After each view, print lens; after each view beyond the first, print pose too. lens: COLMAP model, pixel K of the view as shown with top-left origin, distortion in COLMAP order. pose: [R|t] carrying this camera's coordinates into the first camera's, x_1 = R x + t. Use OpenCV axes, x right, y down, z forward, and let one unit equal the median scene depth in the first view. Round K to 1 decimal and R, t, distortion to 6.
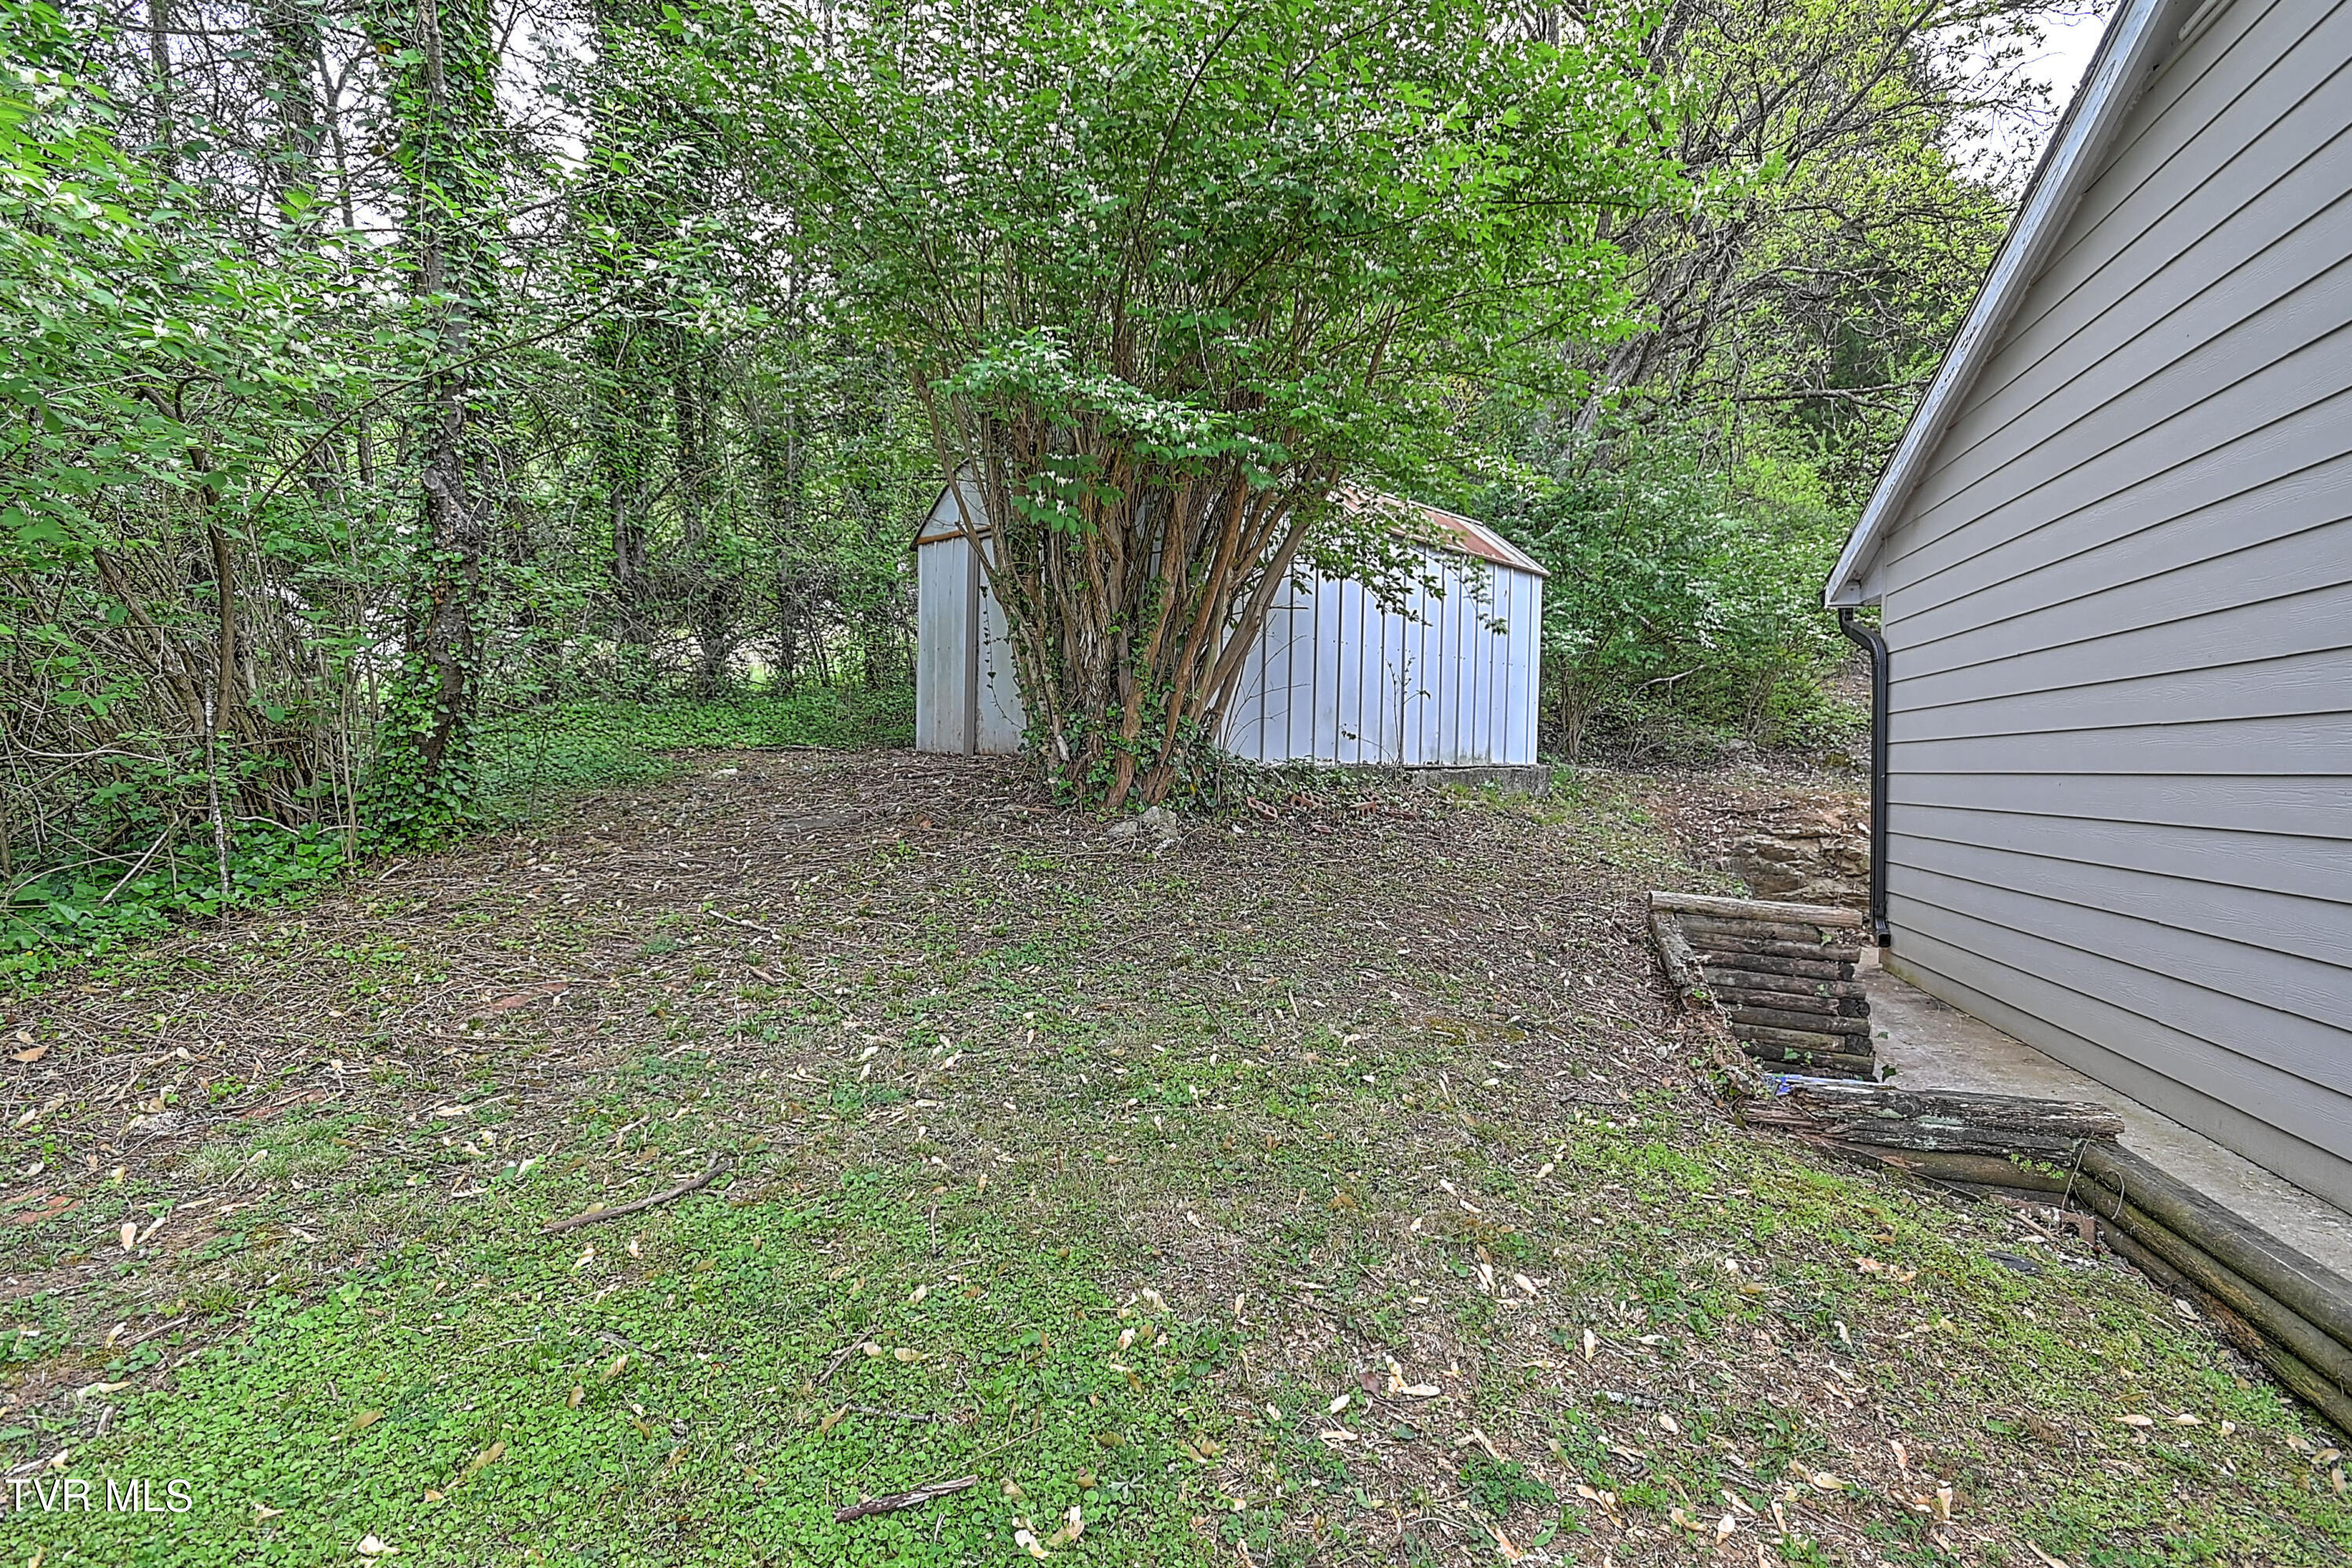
lens RADIAL K [[1036.6, 0, 1195.2], [0, 1036.6, 781.1], [0, 0, 1]] dist [0.014276, -0.000115]
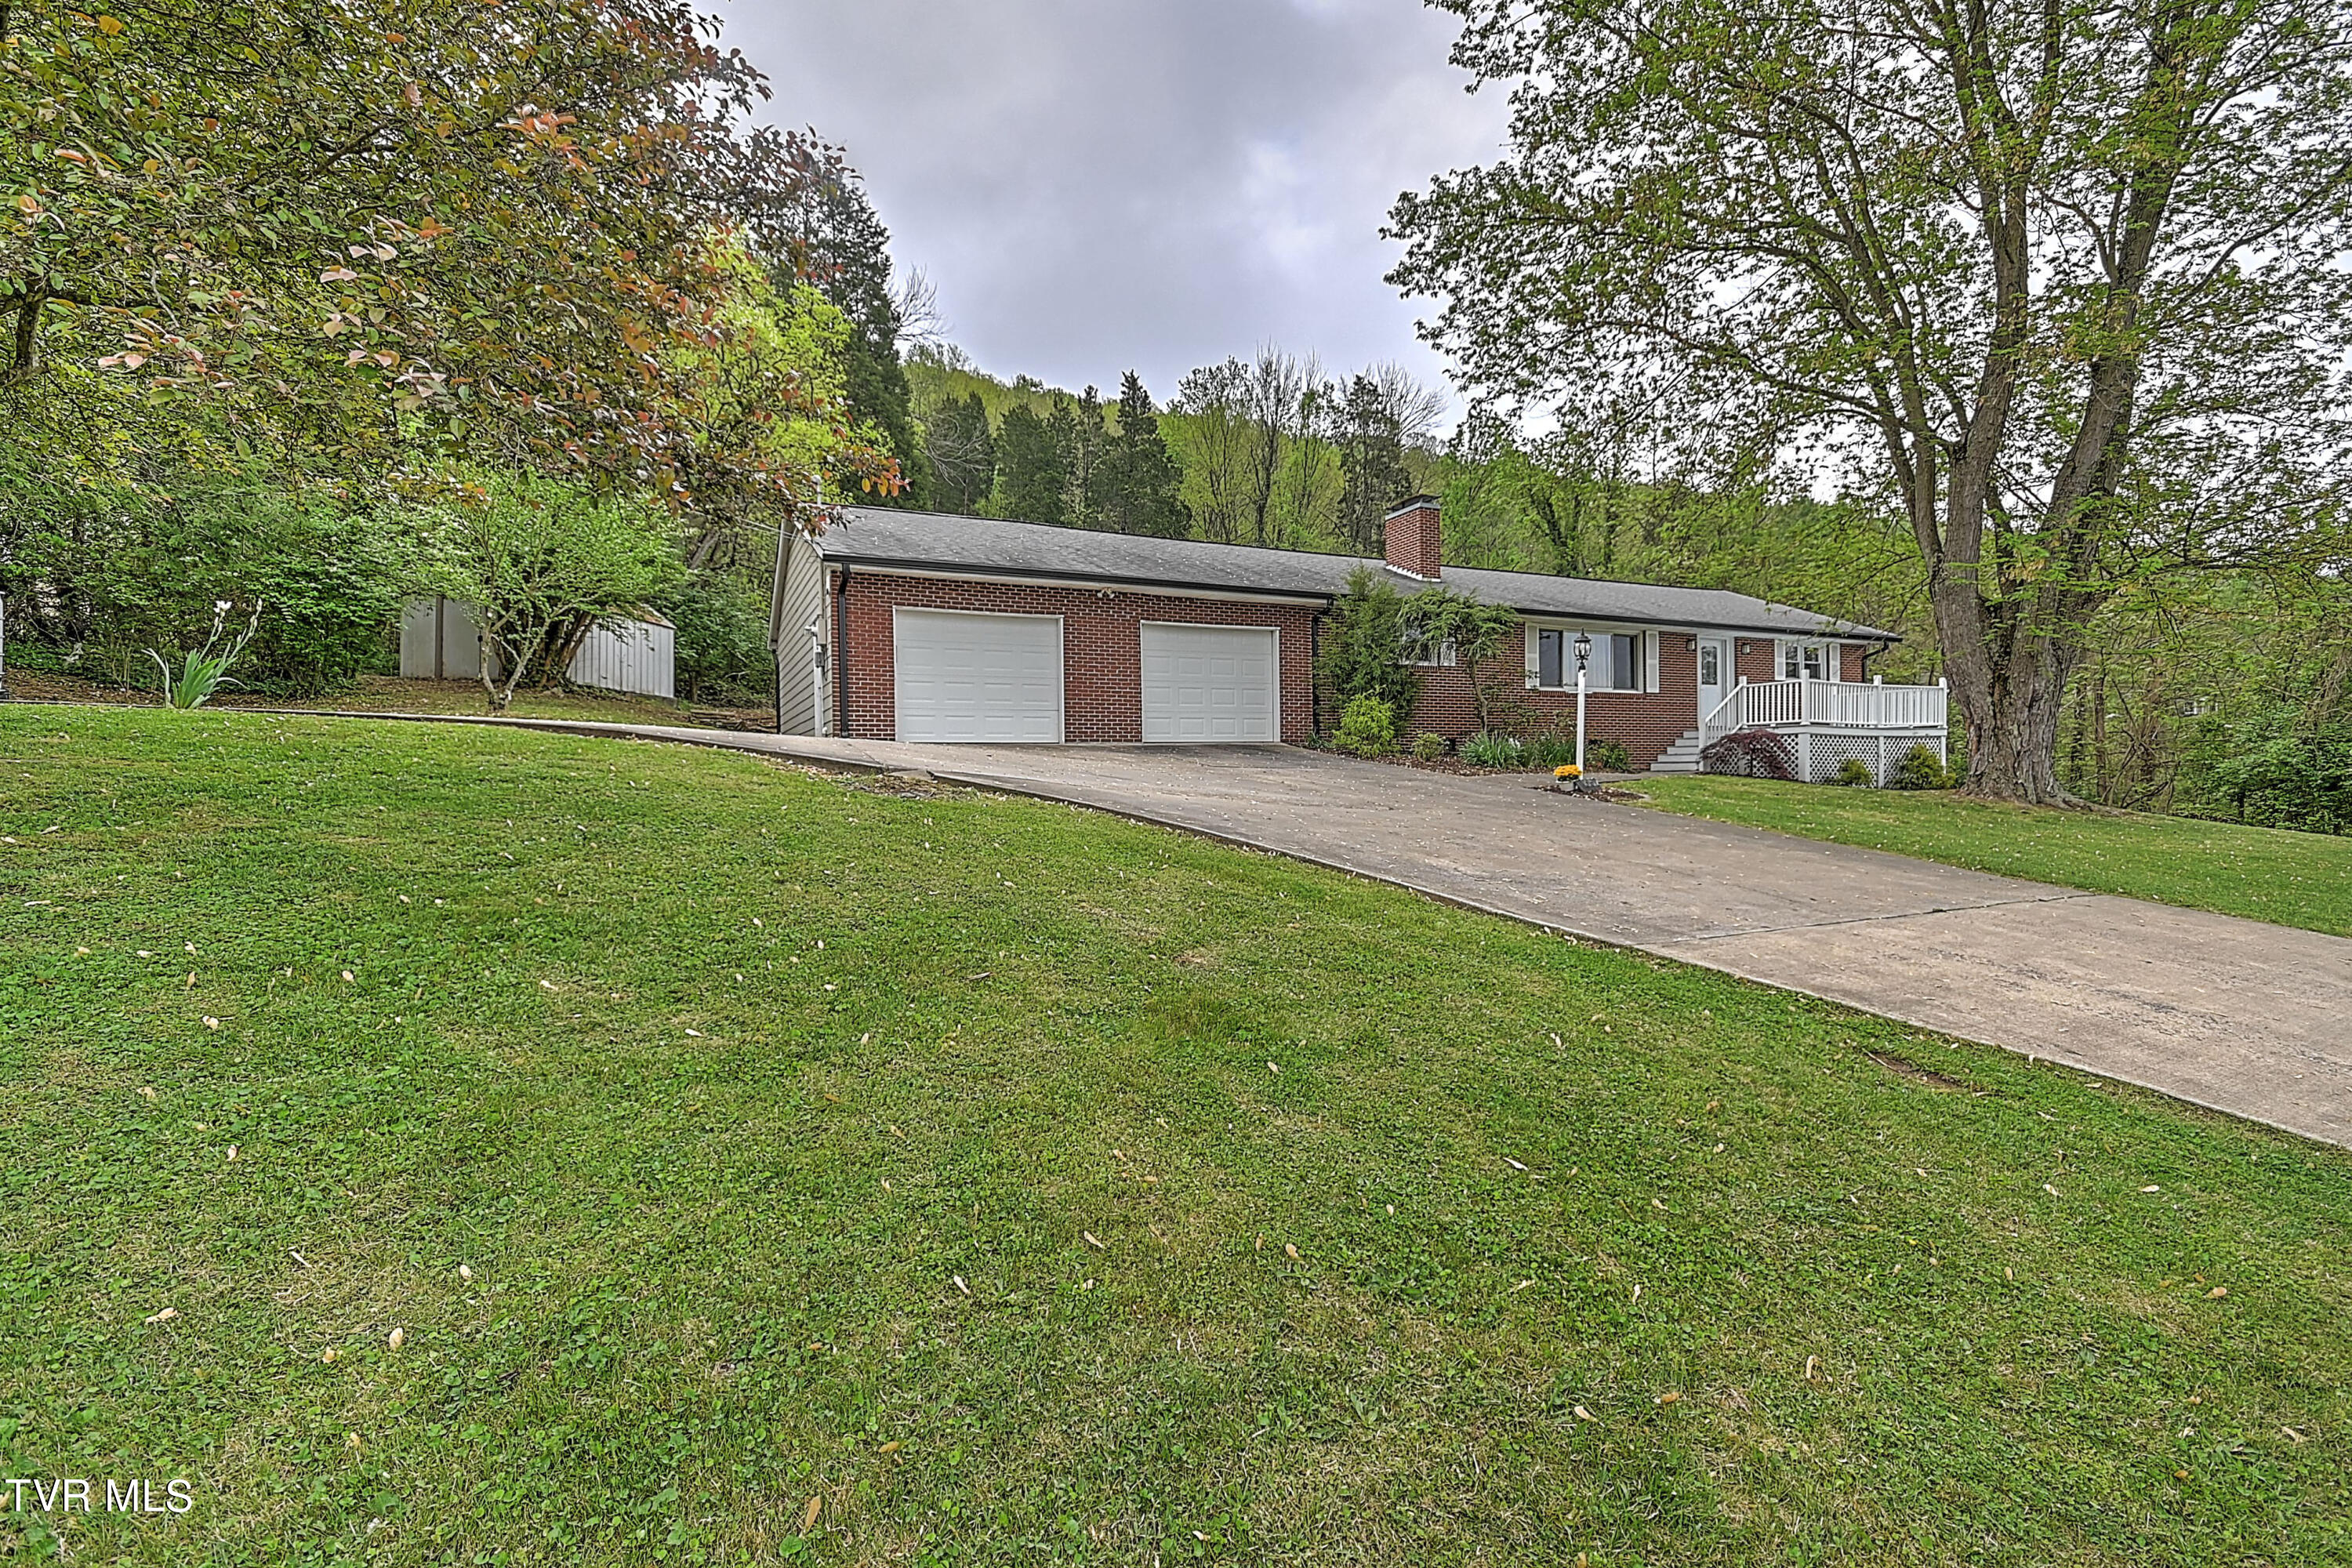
lens RADIAL K [[1027.1, 0, 1176.0], [0, 1027.1, 784.0], [0, 0, 1]] dist [0.014263, 0.000363]
pose [[0.741013, -0.012237, 0.671379, -0.671488], [0.022781, 0.999717, -0.006922, 0.340338], [-0.671104, 0.020424, 0.741082, -2.468943]]
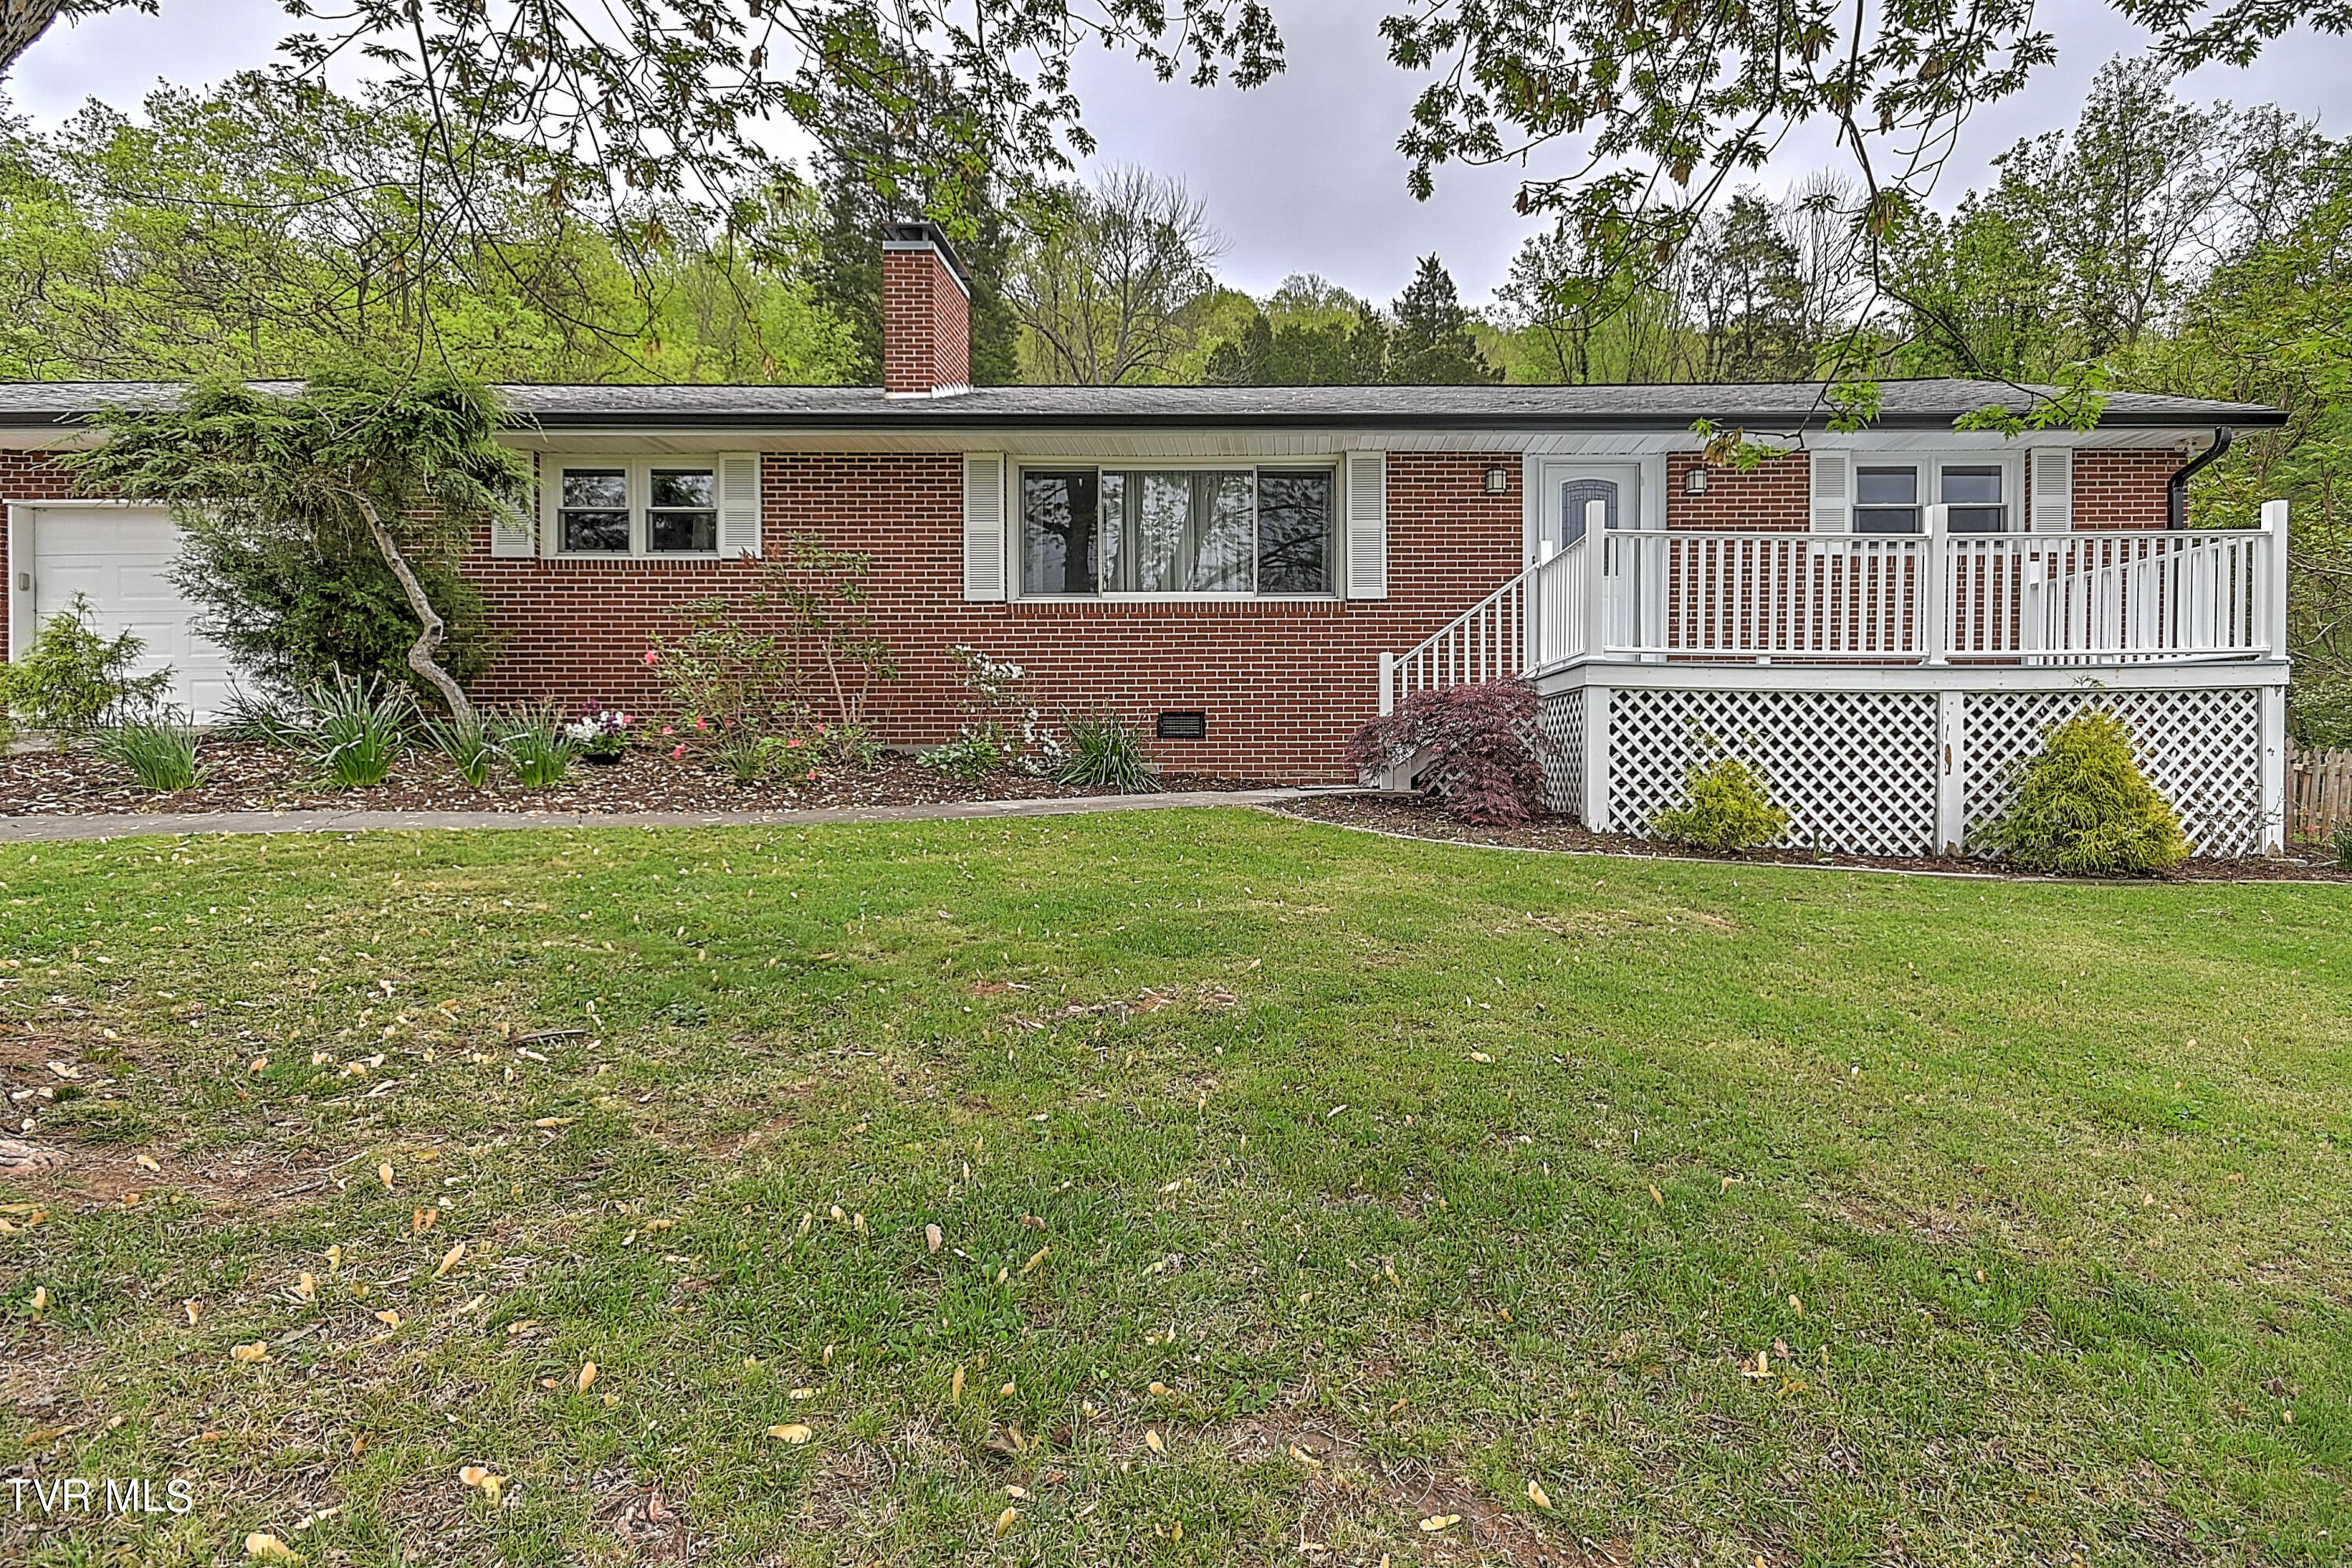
lens RADIAL K [[1072.1, 0, 1300.4], [0, 1072.1, 776.7], [0, 0, 1]] dist [0.013612, -0.001074]
pose [[0.955509, -0.006791, 0.294882, 2.380450], [0.009101, 0.999938, -0.006462, 0.303221], [-0.294820, 0.008859, 0.955512, -2.398551]]
